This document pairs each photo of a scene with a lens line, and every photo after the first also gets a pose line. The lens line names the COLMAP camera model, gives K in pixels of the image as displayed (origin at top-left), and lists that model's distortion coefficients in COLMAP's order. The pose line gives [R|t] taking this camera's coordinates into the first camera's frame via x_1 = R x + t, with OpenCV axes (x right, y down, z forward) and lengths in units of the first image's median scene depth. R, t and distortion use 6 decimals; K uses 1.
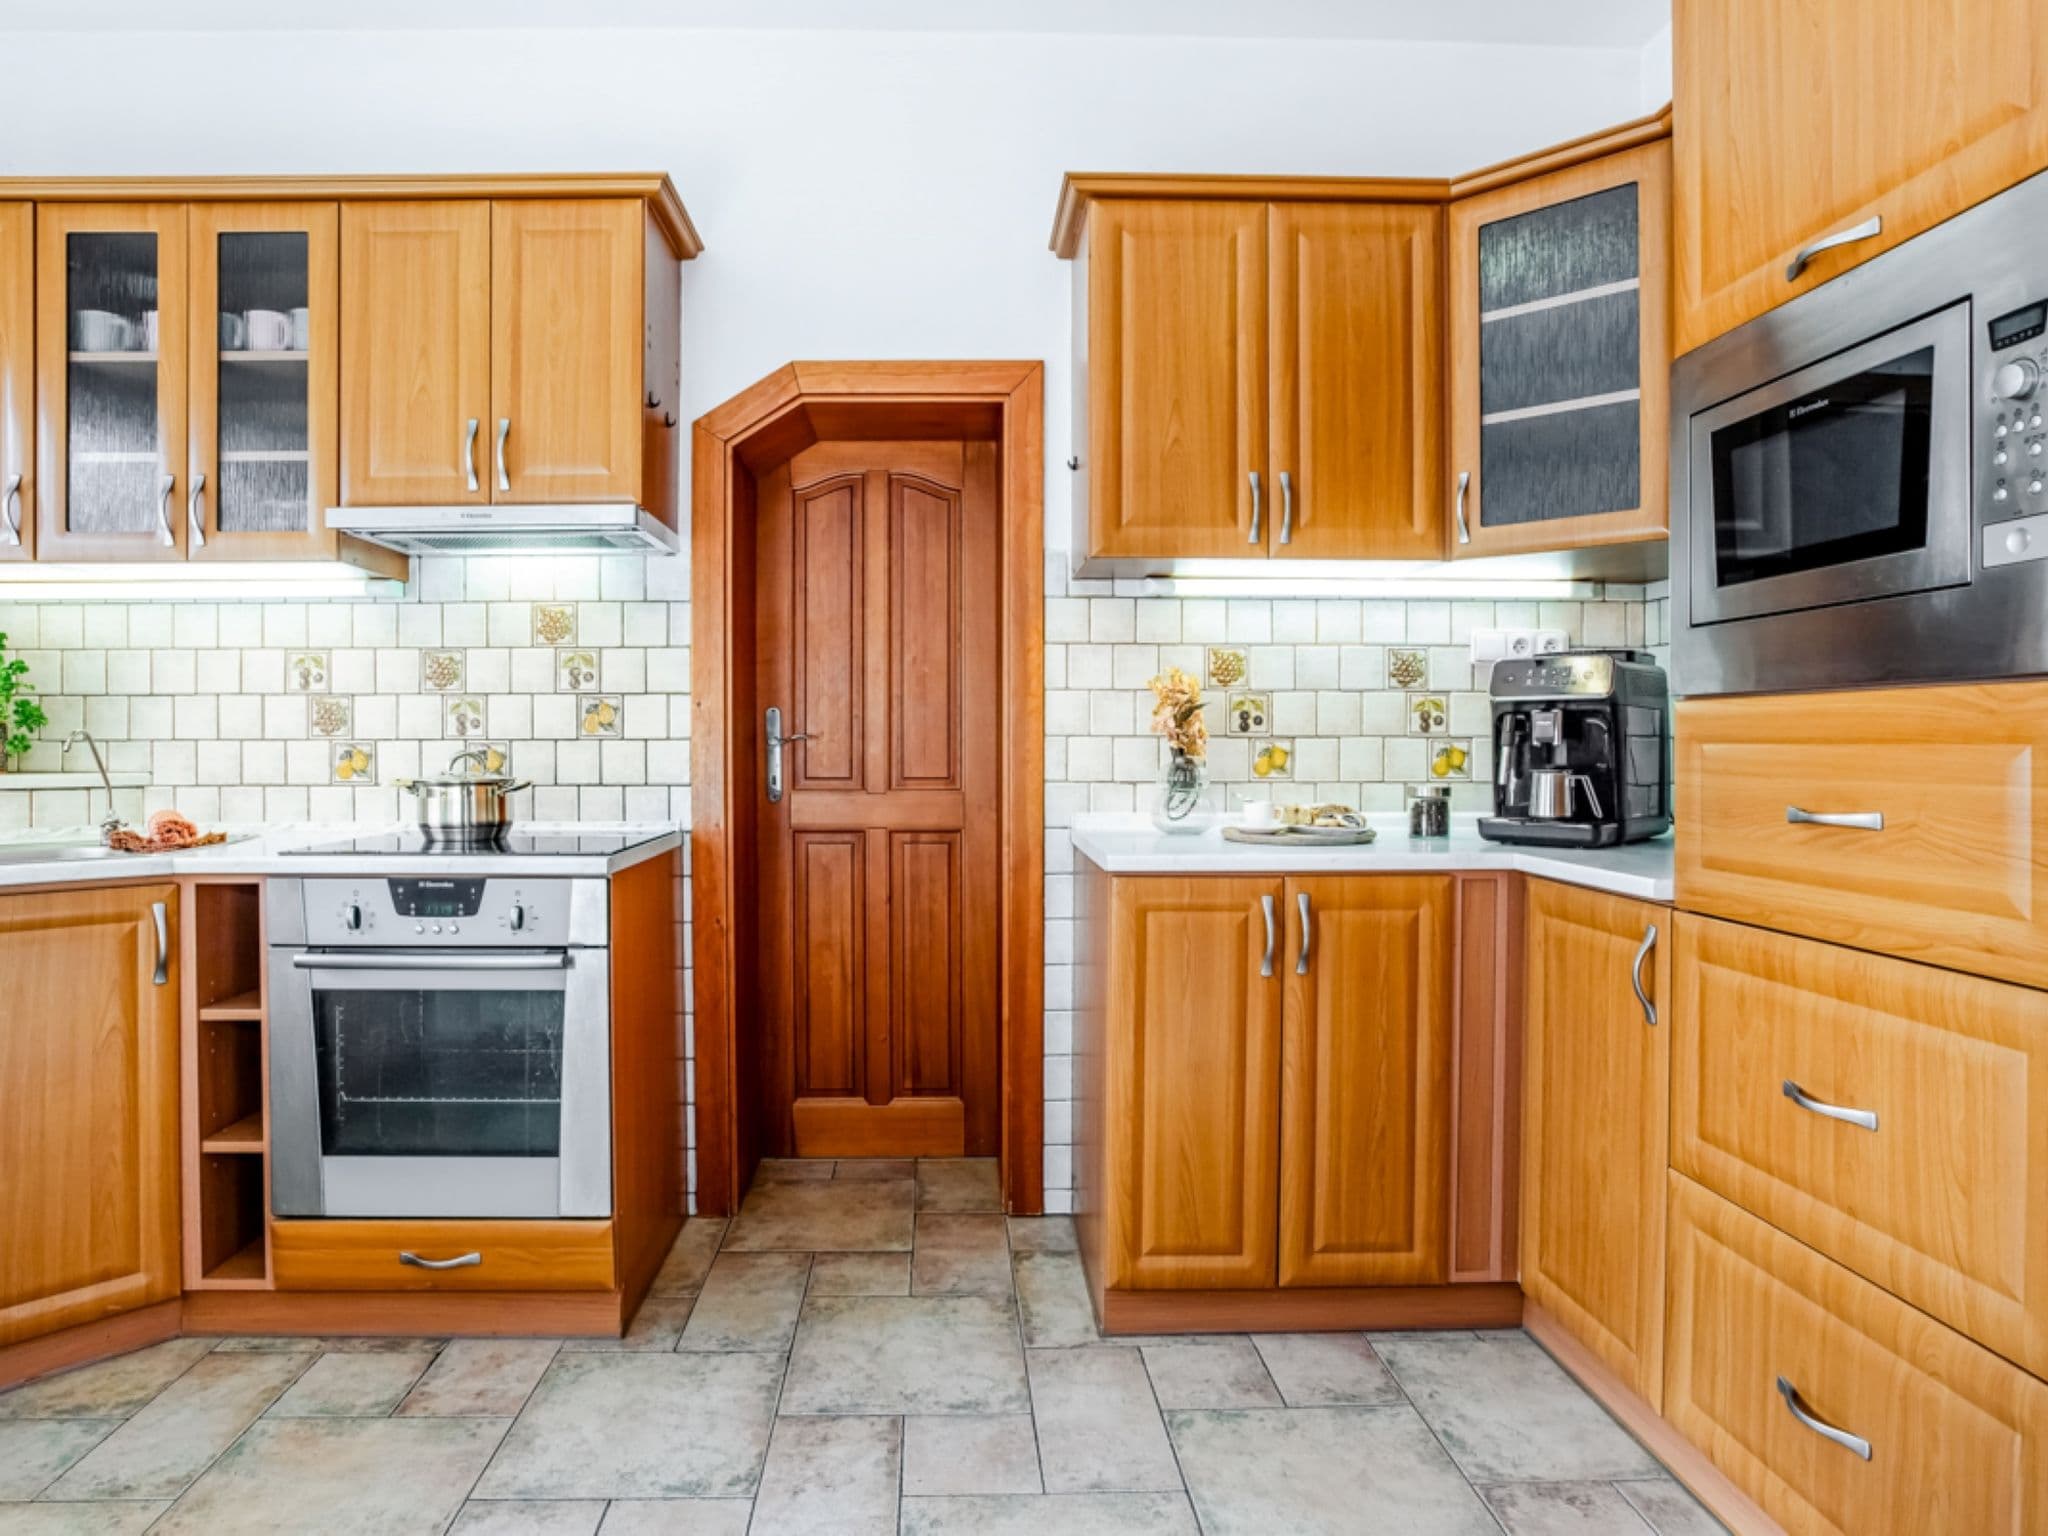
lens RADIAL K [[1116.9, 0, 996.8], [0, 1116.9, 742.7], [0, 0, 1]] dist [-0.053789, 0.030277]
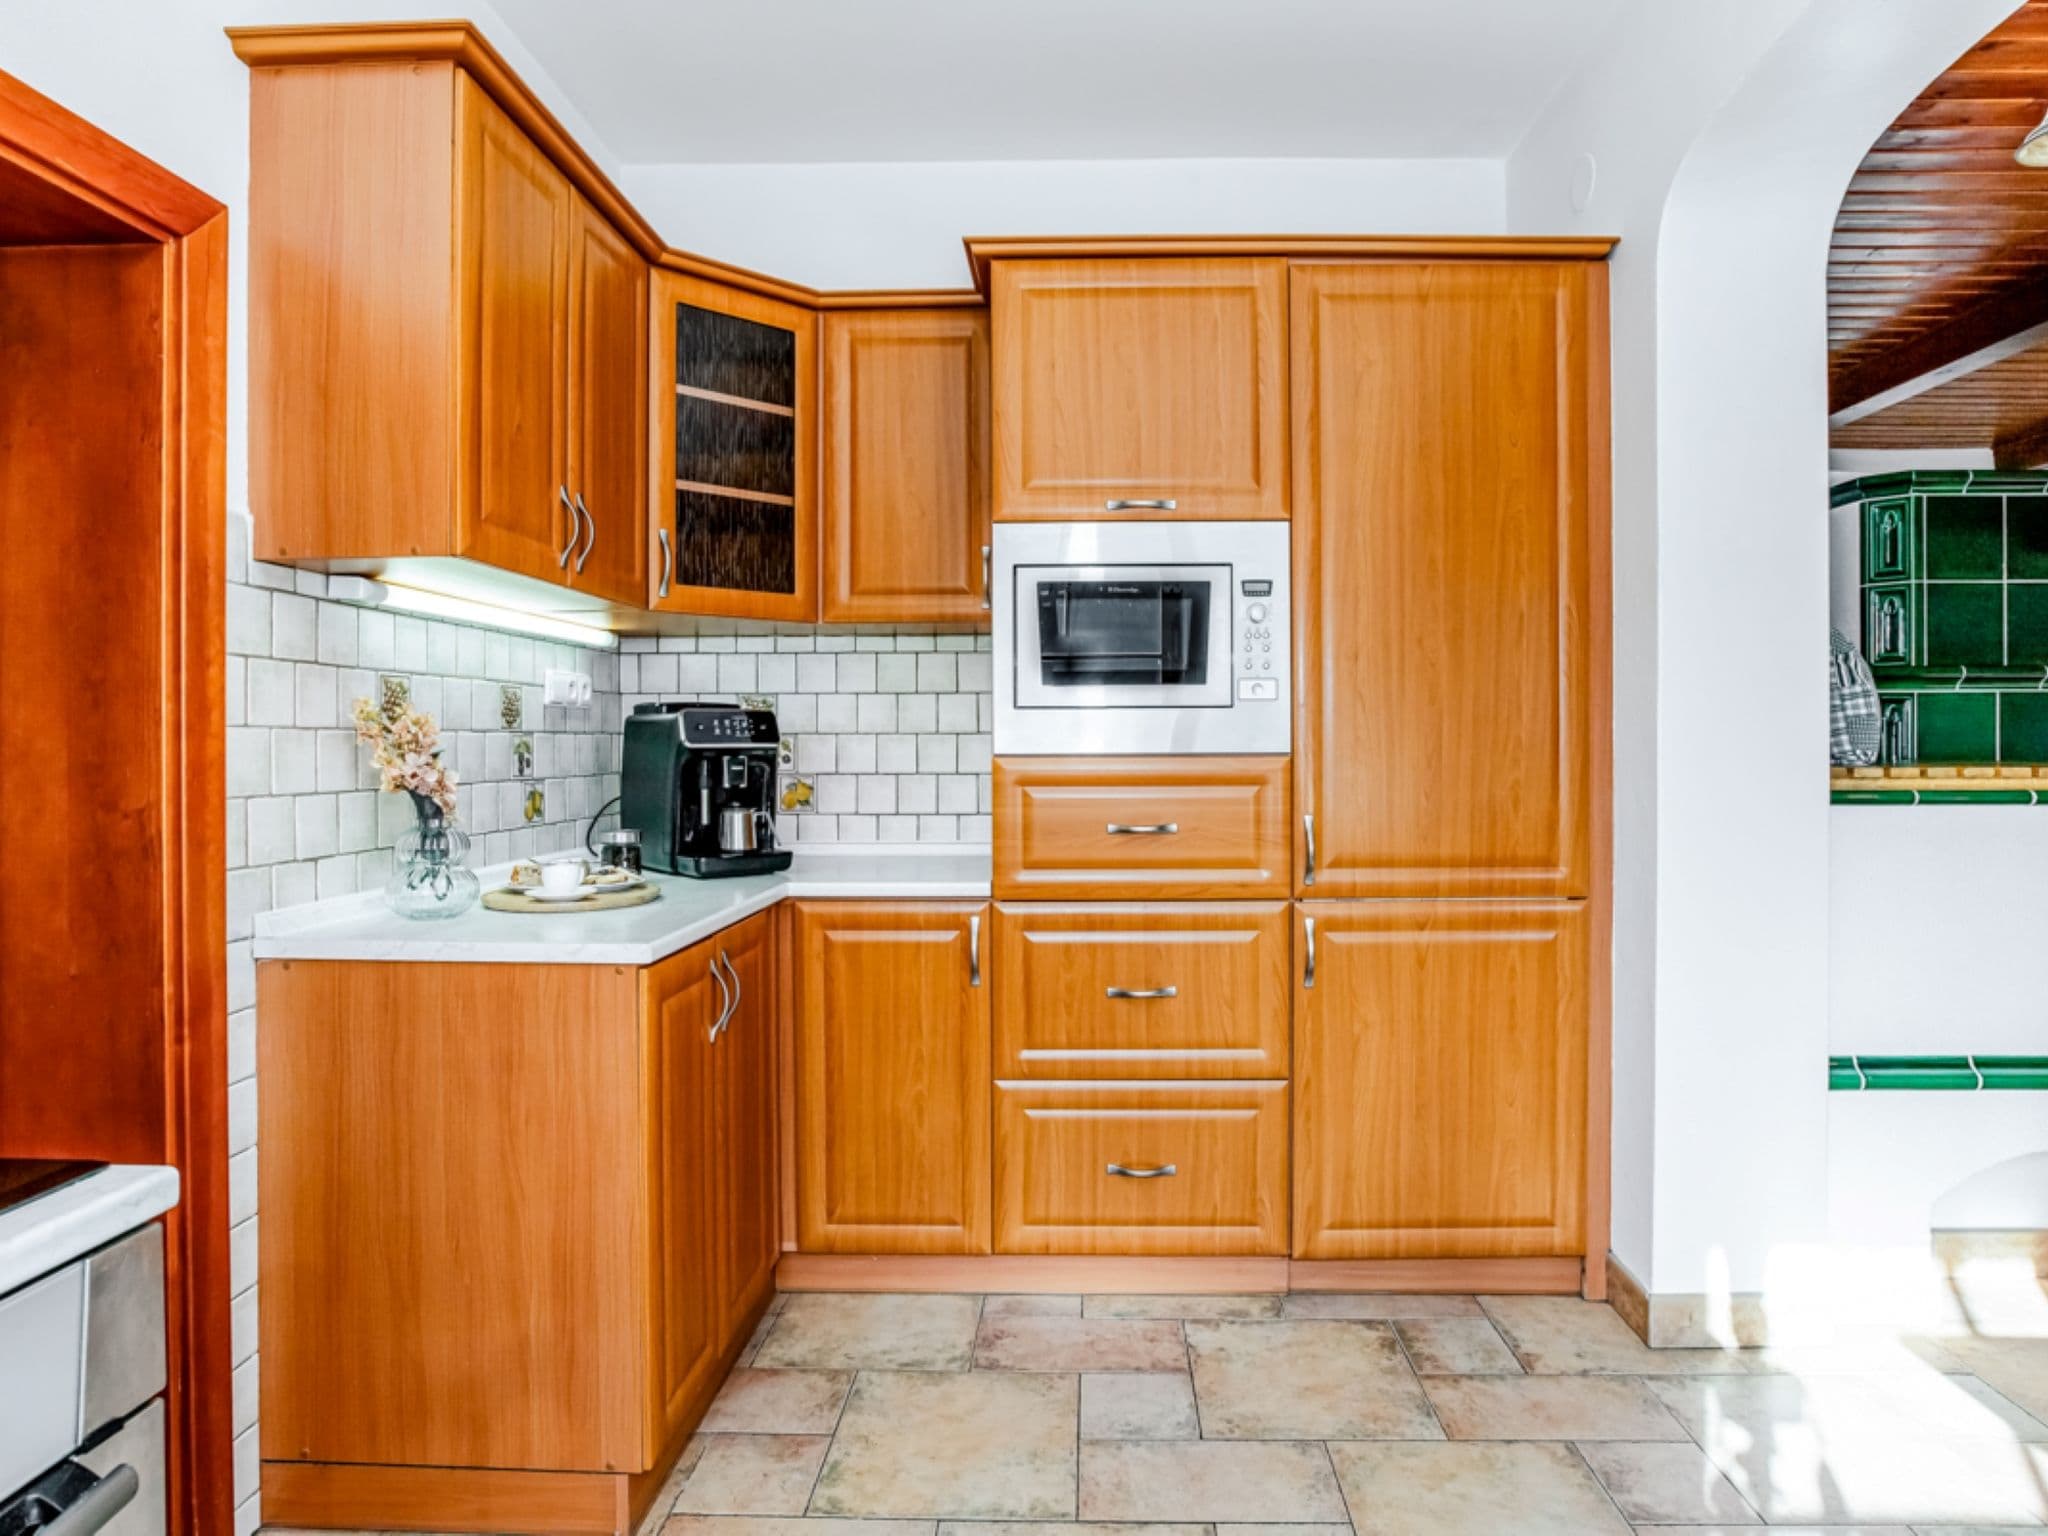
lens RADIAL K [[1088.8, 0, 1044.1], [0, 1088.8, 751.9], [0, 0, 1]] dist [-0.047070, 0.015838]
pose [[0.138661, -0.007260, 0.990313, -0.637812], [0.008886, 0.999942, 0.006086, -0.042682], [-0.990300, 0.007956, 0.138718, 0.590807]]
